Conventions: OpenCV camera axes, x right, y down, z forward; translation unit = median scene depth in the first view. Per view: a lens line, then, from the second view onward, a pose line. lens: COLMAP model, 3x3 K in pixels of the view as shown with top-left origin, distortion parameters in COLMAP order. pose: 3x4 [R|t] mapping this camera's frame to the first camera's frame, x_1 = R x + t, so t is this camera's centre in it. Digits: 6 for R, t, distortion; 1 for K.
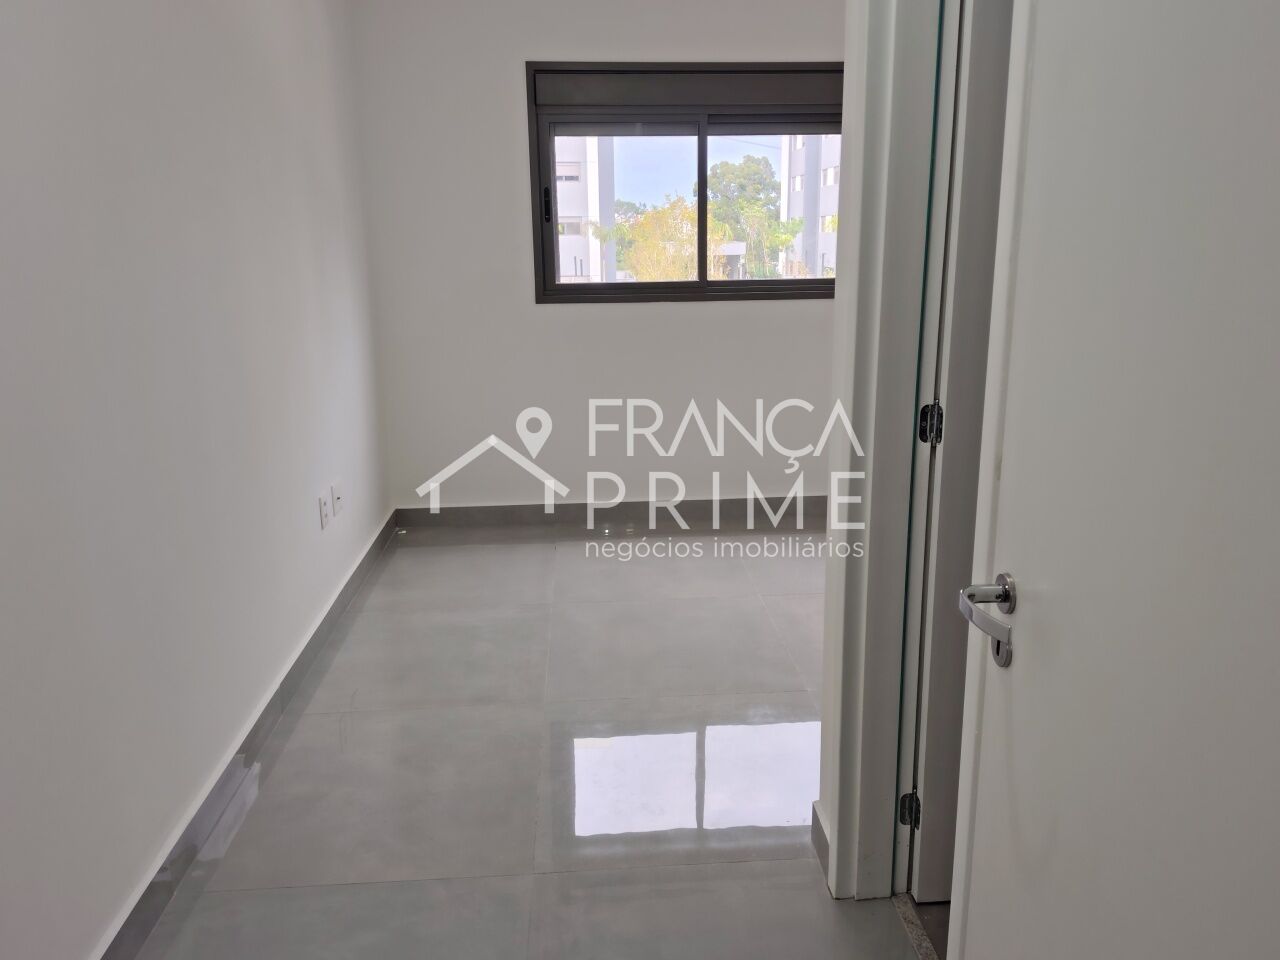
lens RADIAL K [[976.9, 0, 643.4], [0, 976.9, 477.0], [0, 0, 1]] dist [0.069457, -0.097617]
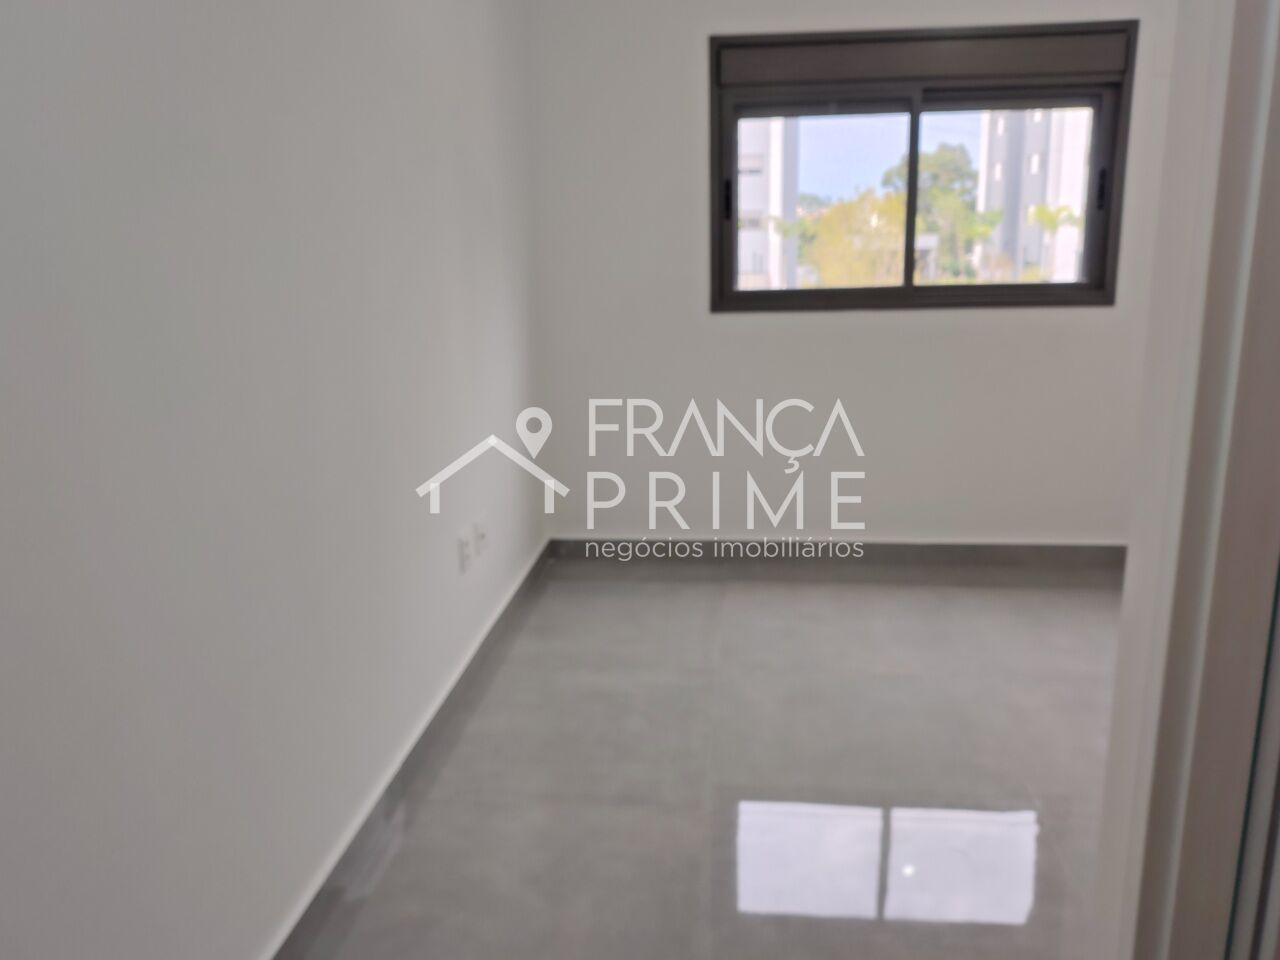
lens RADIAL K [[976.9, 0, 640.6], [0, 976.9, 484.1], [0, 0, 1]] dist [0.069457, -0.097617]
pose [[0.983720, 0.032009, -0.176834, -0.012161], [-0.030017, 0.999452, 0.013931, -0.036522], [0.177184, -0.008397, 0.984142, 0.131617]]
